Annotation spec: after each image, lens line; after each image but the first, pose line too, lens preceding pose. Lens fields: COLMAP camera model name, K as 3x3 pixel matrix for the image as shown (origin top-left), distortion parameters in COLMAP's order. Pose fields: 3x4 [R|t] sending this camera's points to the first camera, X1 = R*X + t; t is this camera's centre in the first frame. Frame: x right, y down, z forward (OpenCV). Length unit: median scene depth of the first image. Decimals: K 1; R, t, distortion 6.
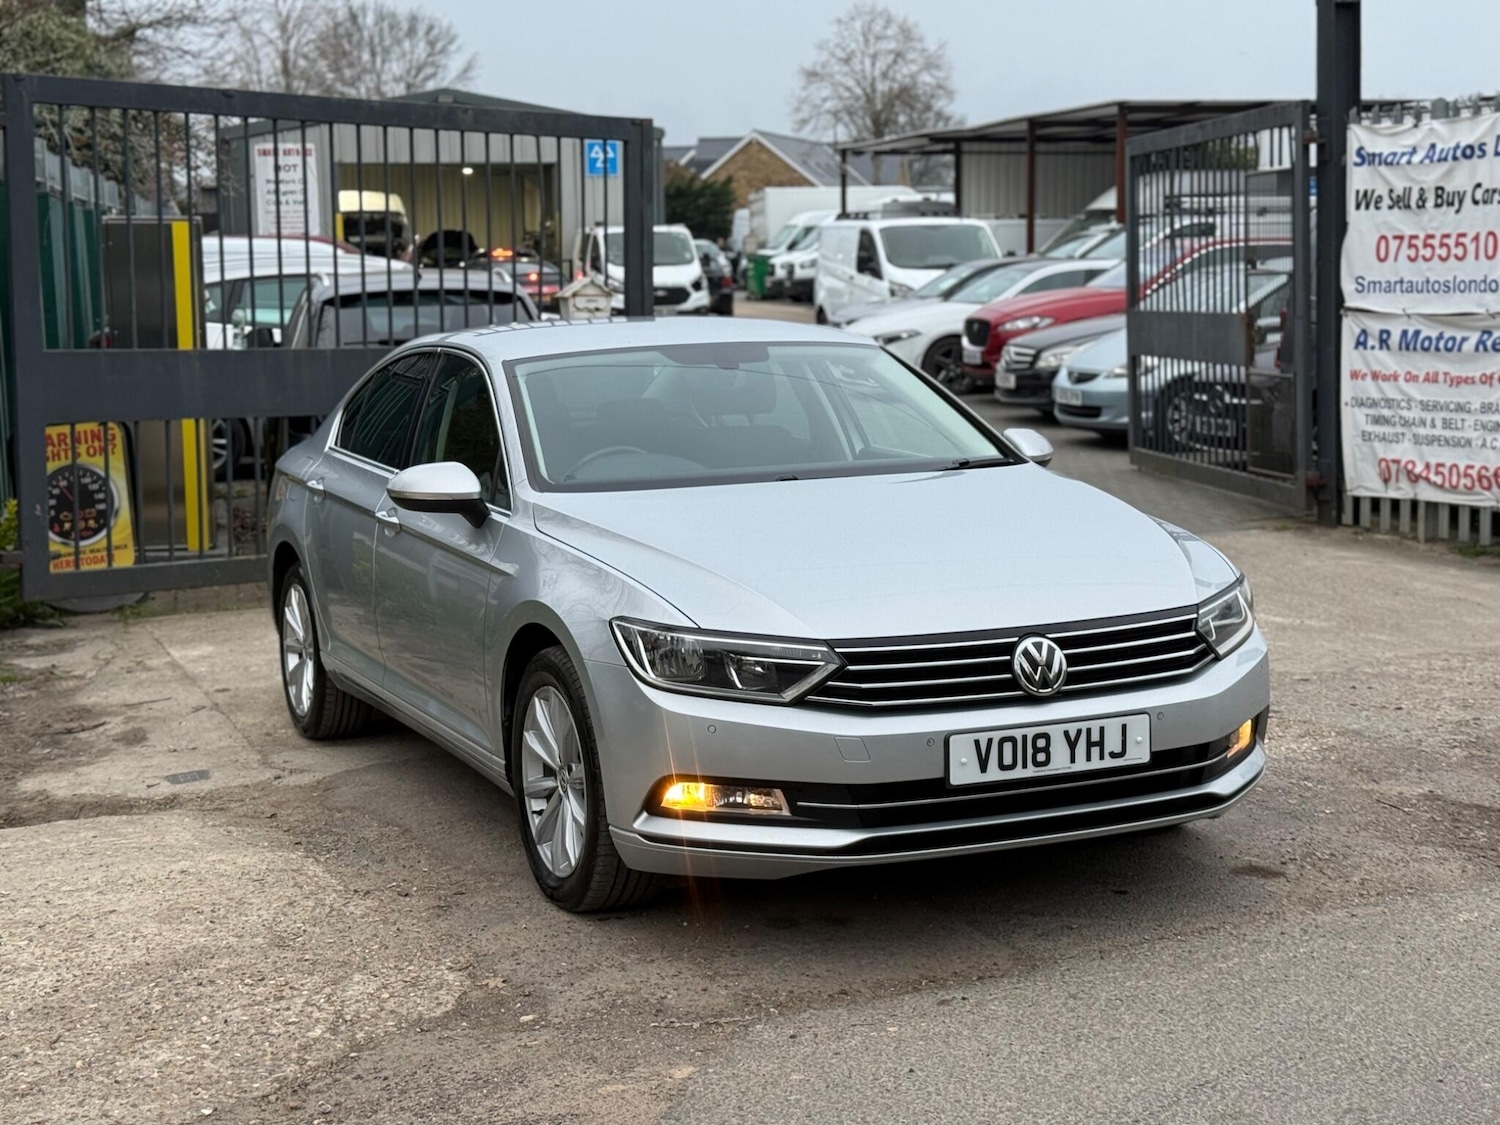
lens RADIAL K [[2288.3, 0, 748.3], [0, 2288.3, 562.9], [0, 0, 1]] dist [0.179441, -0.320308]
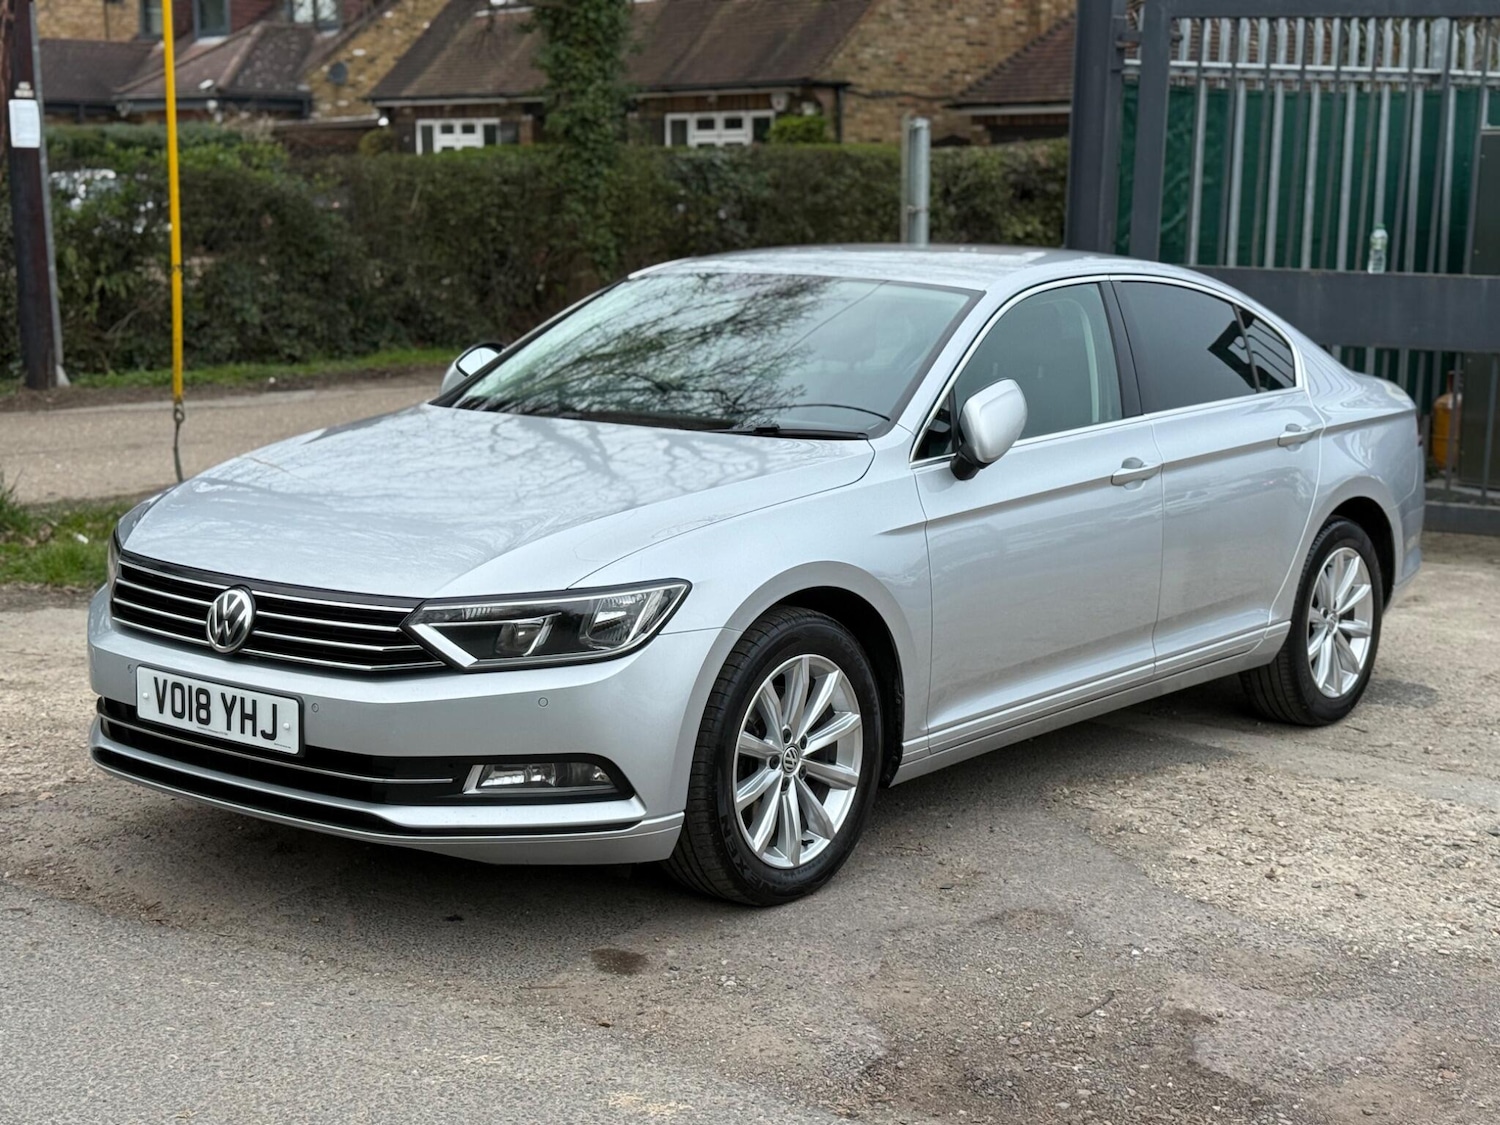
lens RADIAL K [[2271.1, 0, 748.2], [0, 2271.1, 565.1], [0, 0, 1]] dist [0.177969, -0.319657]
pose [[0.457186, 0.167585, -0.873439, 0.930679], [-0.131527, 0.984028, 0.119959, -0.104968], [0.879592, 0.060038, 0.471925, 0.673223]]
